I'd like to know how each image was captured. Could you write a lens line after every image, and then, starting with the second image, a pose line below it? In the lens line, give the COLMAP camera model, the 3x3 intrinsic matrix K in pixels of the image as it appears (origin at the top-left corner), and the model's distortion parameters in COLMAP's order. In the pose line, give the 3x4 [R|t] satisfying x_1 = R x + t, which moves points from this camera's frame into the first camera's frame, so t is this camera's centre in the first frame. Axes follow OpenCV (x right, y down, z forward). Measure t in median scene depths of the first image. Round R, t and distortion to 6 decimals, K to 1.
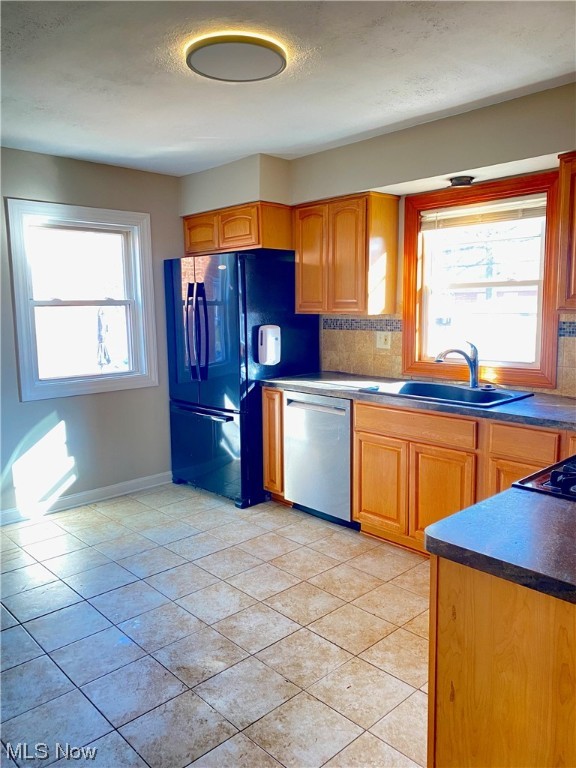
lens RADIAL K [[589.5, 0, 288.7], [0, 589.5, 377.7], [0, 0, 1]] dist [0.042939, -0.041510]
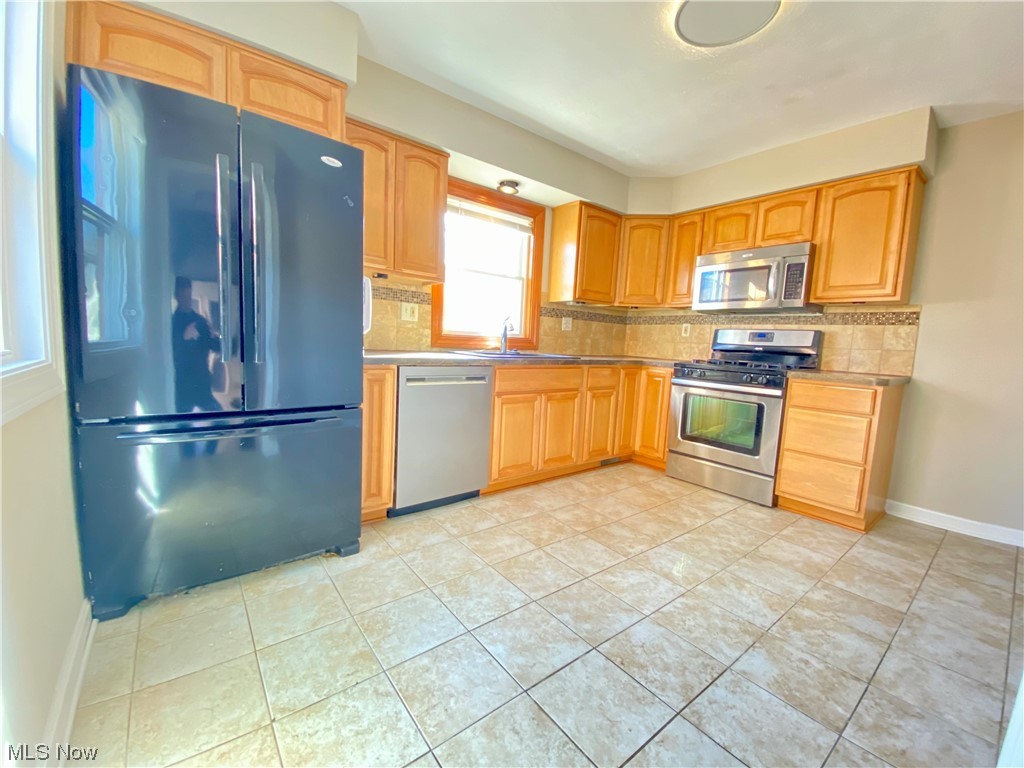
lens RADIAL K [[414.1, 0, 509.0], [0, 414.1, 385.3], [0, 0, 1]] dist [0.018496, -0.020019]
pose [[0.089109, -0.091116, 0.991845, -0.656815], [0.076755, 0.993474, 0.084370, 0.013677], [-0.993060, 0.068611, 0.095521, 1.001999]]
